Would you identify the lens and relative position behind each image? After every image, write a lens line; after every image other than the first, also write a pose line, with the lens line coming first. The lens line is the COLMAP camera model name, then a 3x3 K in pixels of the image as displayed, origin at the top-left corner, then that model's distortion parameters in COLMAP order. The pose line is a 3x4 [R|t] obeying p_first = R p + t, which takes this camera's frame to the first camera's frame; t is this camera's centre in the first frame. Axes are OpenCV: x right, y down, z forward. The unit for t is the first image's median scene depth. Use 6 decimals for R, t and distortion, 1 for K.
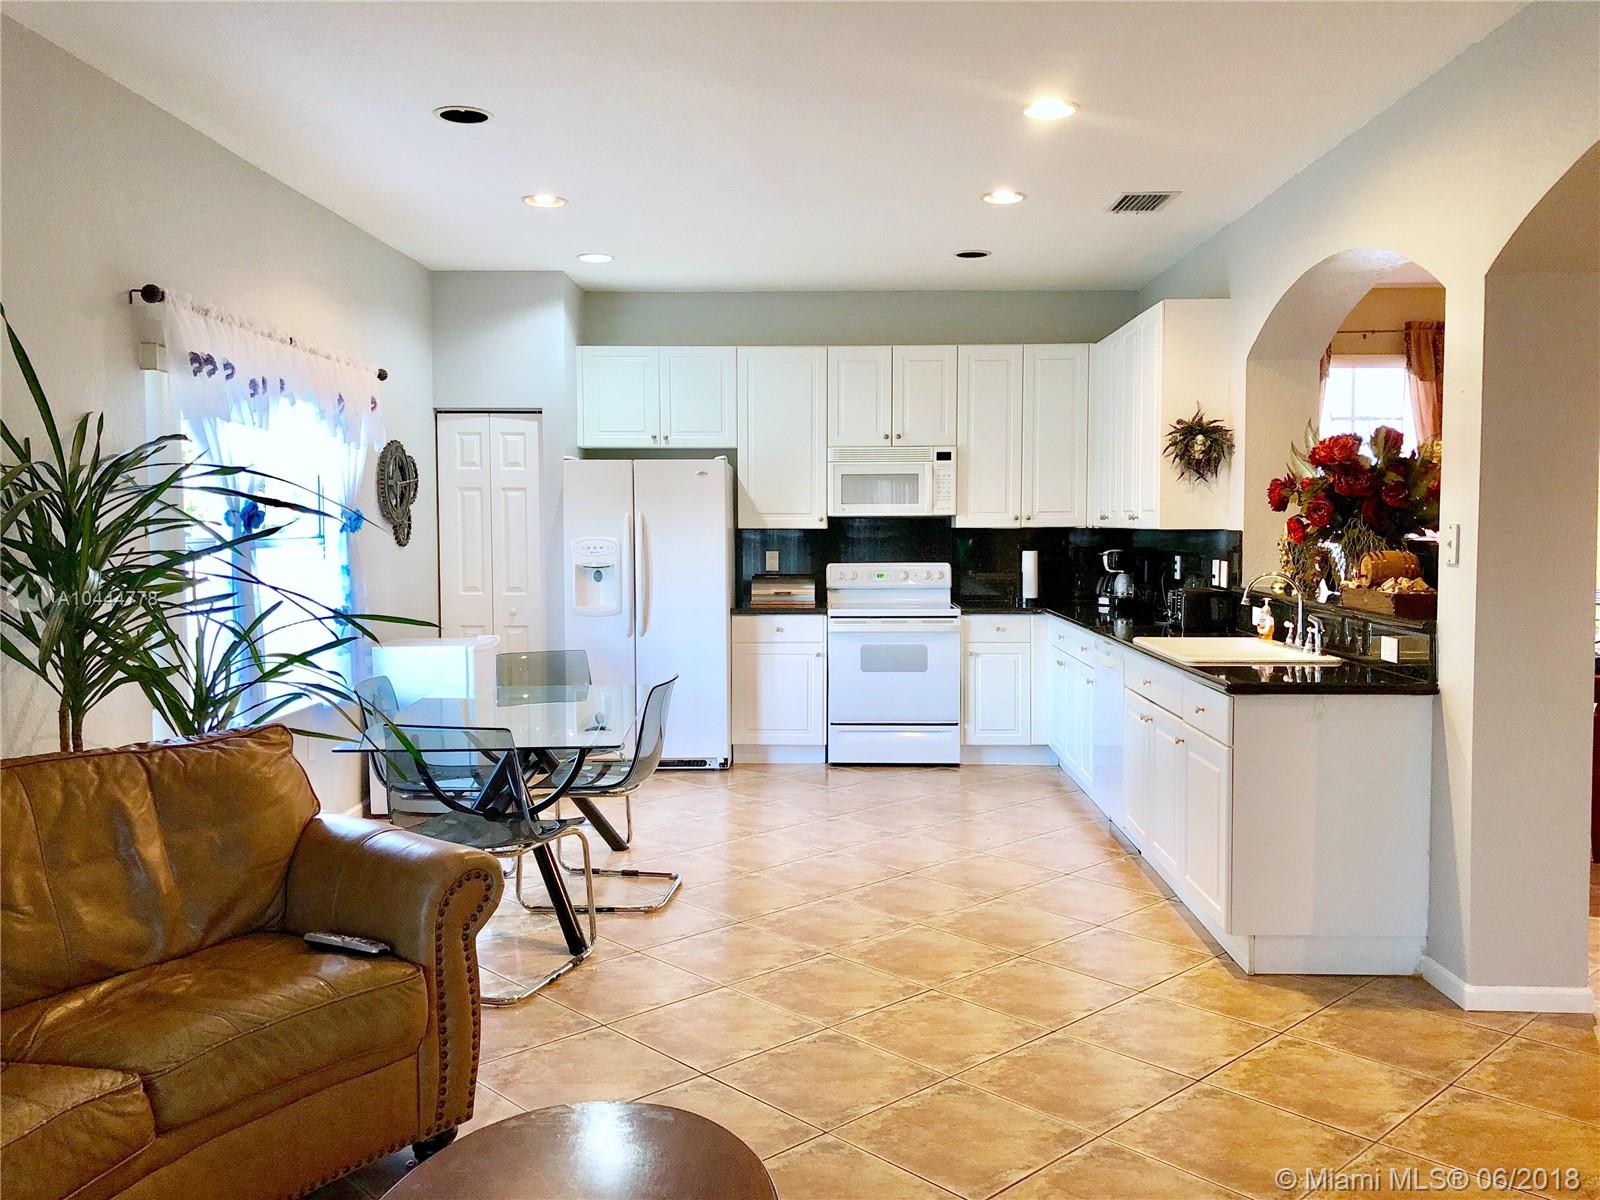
lens RADIAL K [[1314.8, 0, 791.6], [0, 1314.8, 600.9], [0, 0, 1]] dist [0.031297, -0.029521]
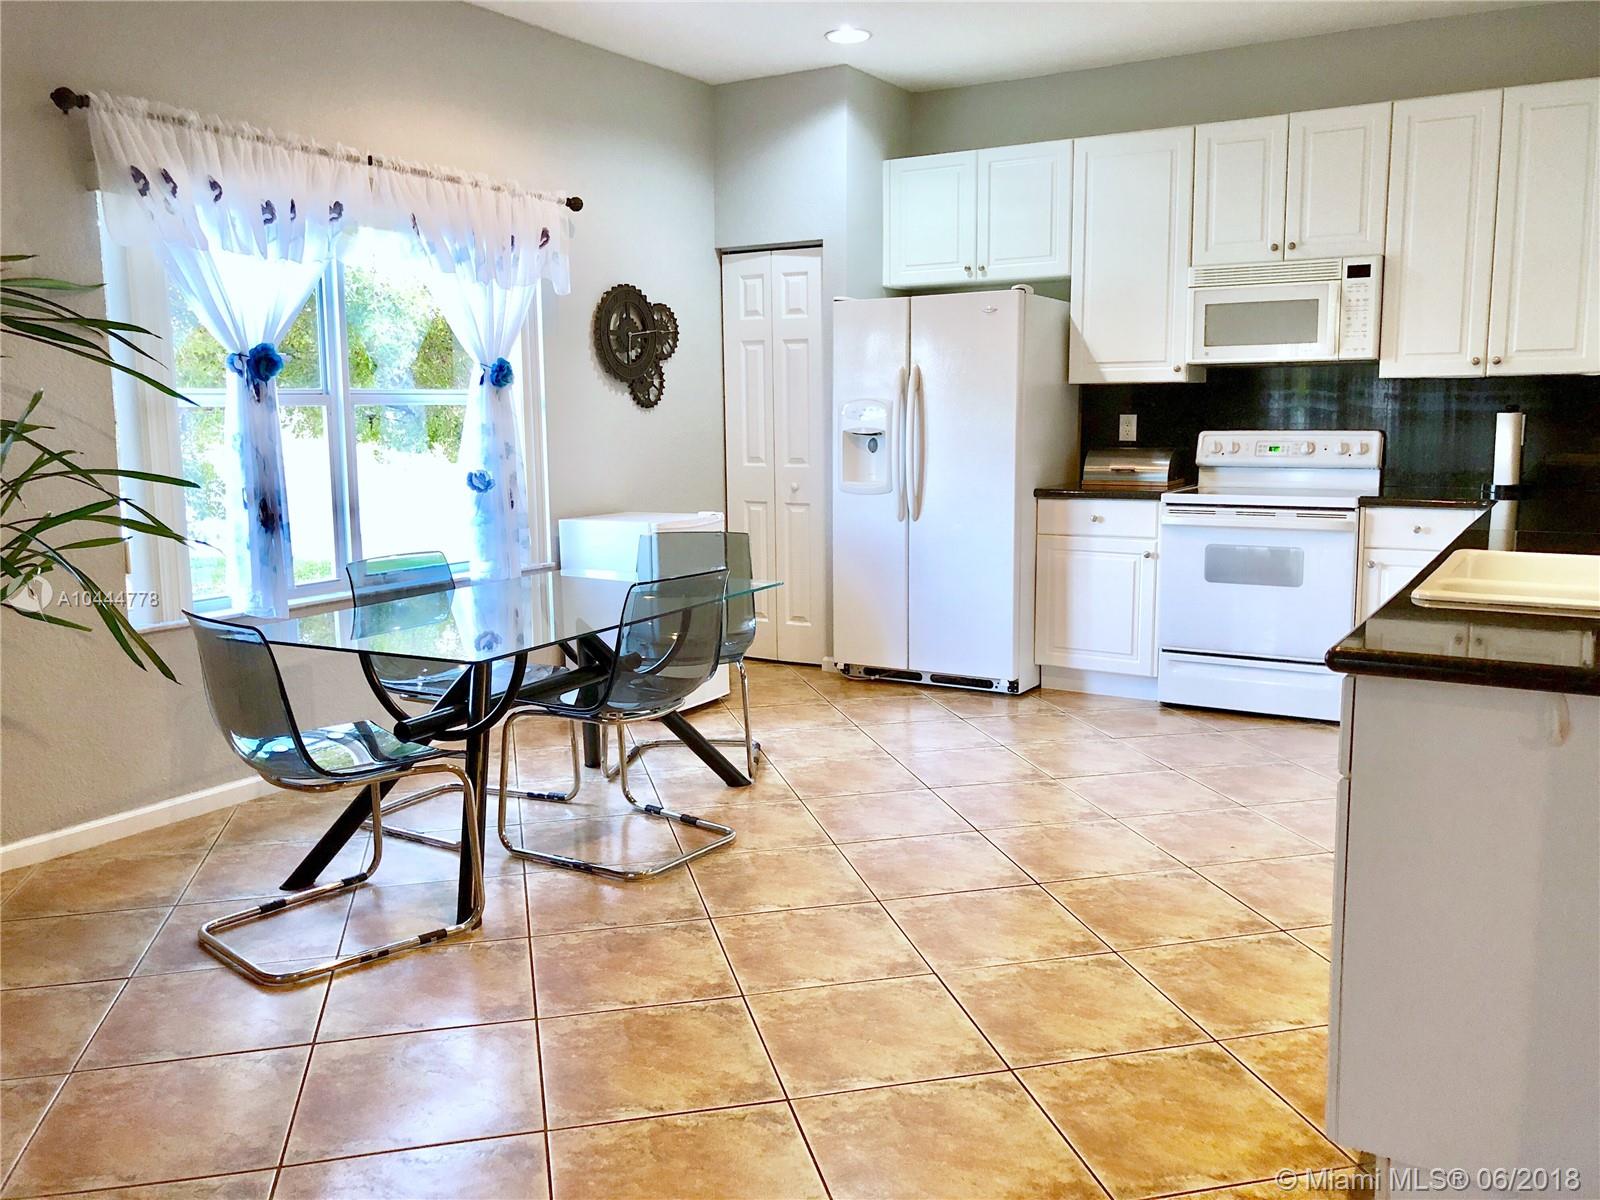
lens RADIAL K [[1314.8, 0, 805.0], [0, 1314.8, 572.4], [0, 0, 1]] dist [0.031297, -0.029521]
pose [[0.863534, 0.056858, -0.501076, 0.223466], [-0.024622, 0.997192, 0.070721, 0.003549], [0.503690, -0.048733, 0.862509, 0.267074]]
